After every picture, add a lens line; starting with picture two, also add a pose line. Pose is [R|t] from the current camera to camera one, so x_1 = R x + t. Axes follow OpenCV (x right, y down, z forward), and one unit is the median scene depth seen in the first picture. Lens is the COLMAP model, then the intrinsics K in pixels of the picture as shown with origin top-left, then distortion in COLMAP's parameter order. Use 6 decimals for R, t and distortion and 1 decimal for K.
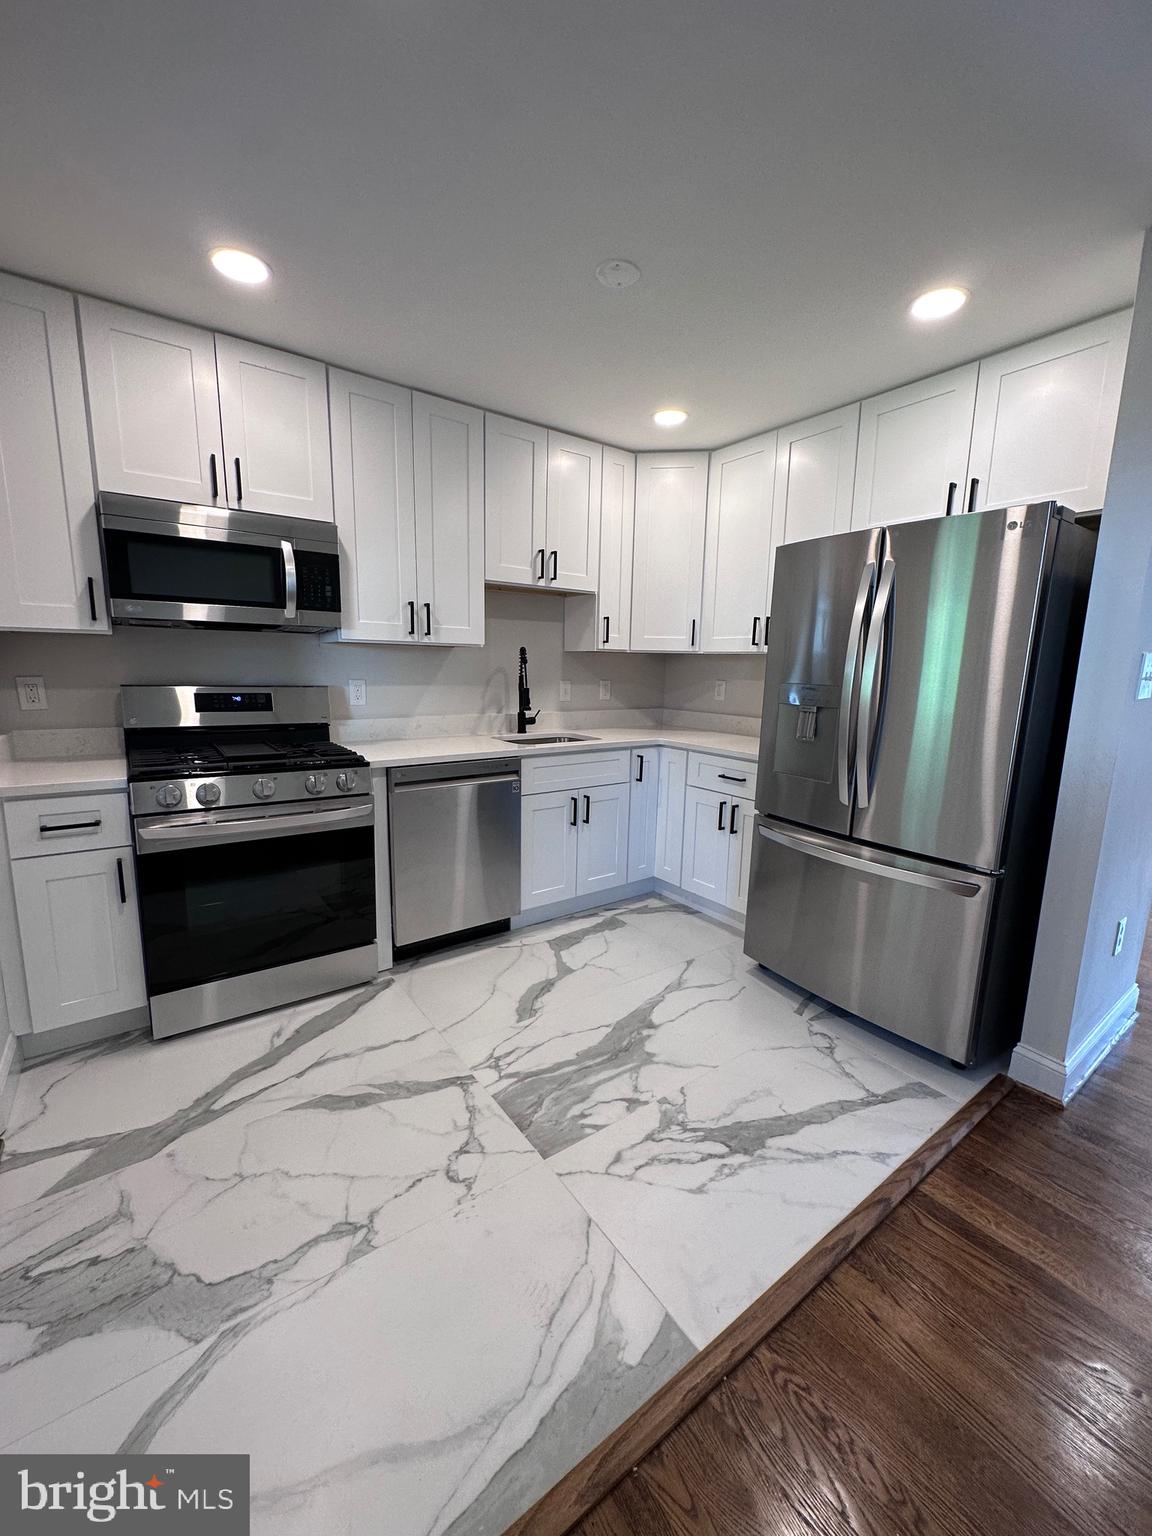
lens RADIAL K [[613.7, 0, 580.0], [0, 613.7, 764.2], [0, 0, 1]] dist [-0.002781, 0.004756]
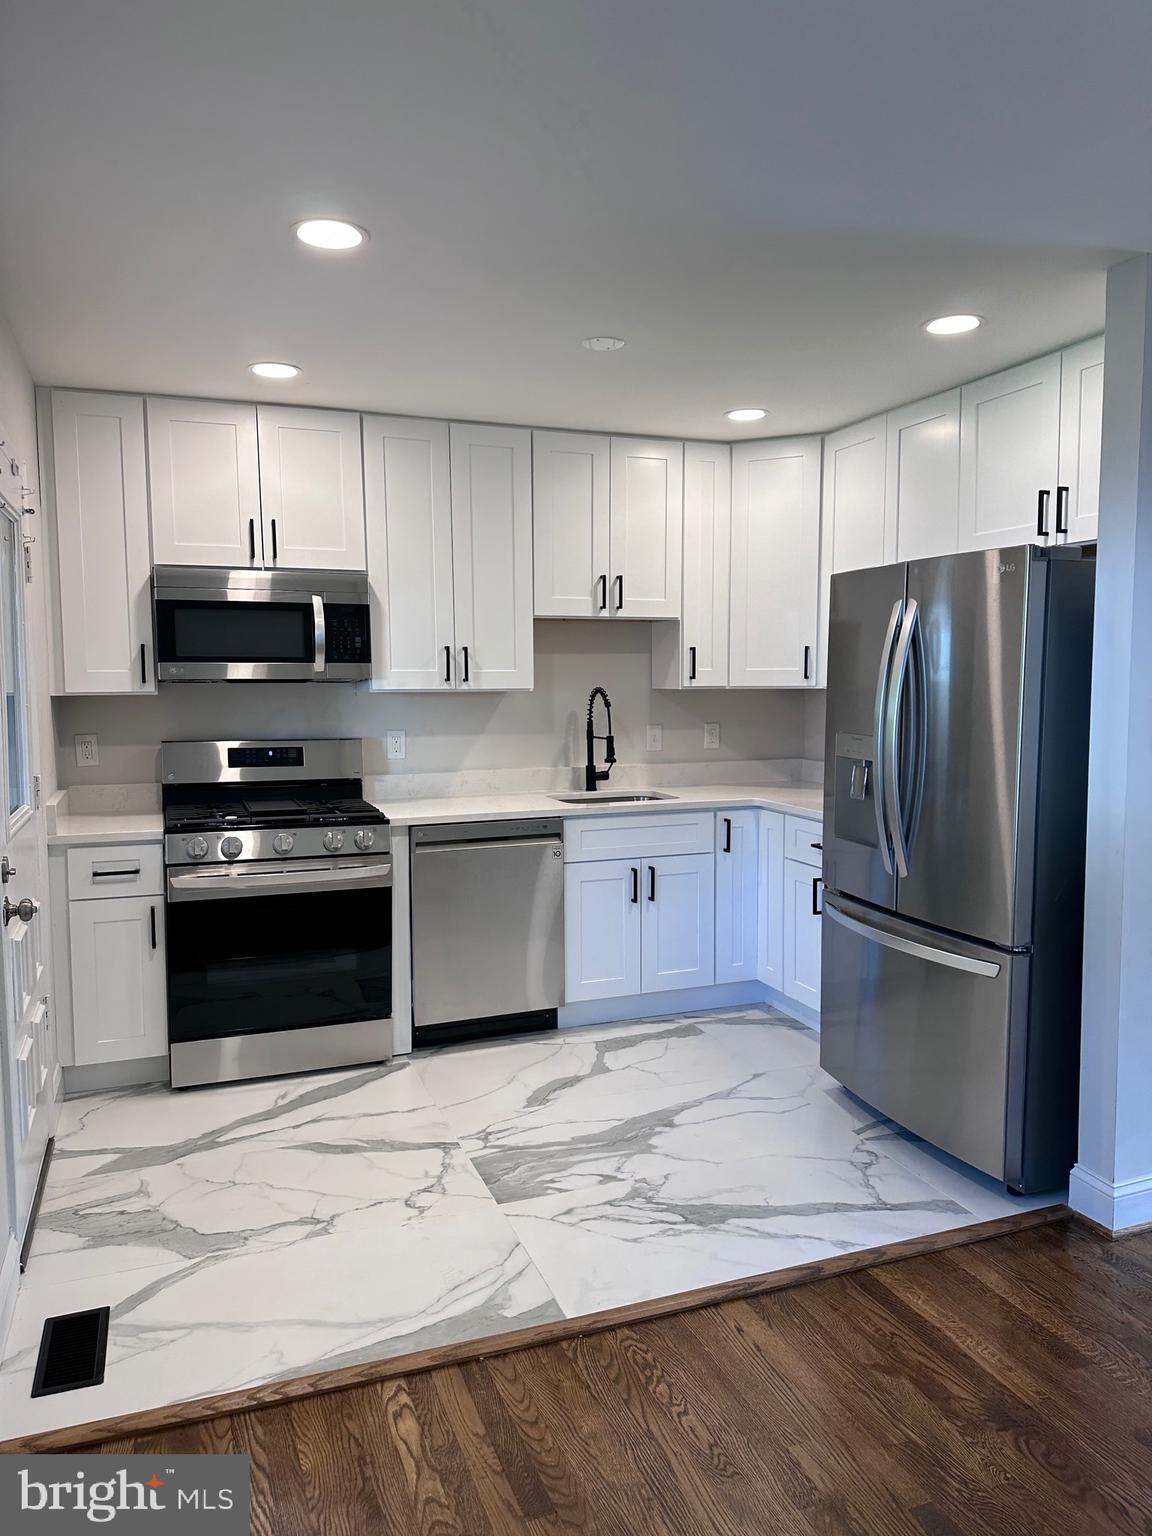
lens RADIAL K [[1053.5, 0, 590.9], [0, 1053.5, 757.9], [0, 0, 1]] dist [0.056274, -0.044358]
pose [[0.968889, -0.003631, -0.247470, 0.382355], [-0.017261, 0.996466, -0.082201, 0.030827], [0.246894, 0.083915, 0.965402, -0.531463]]
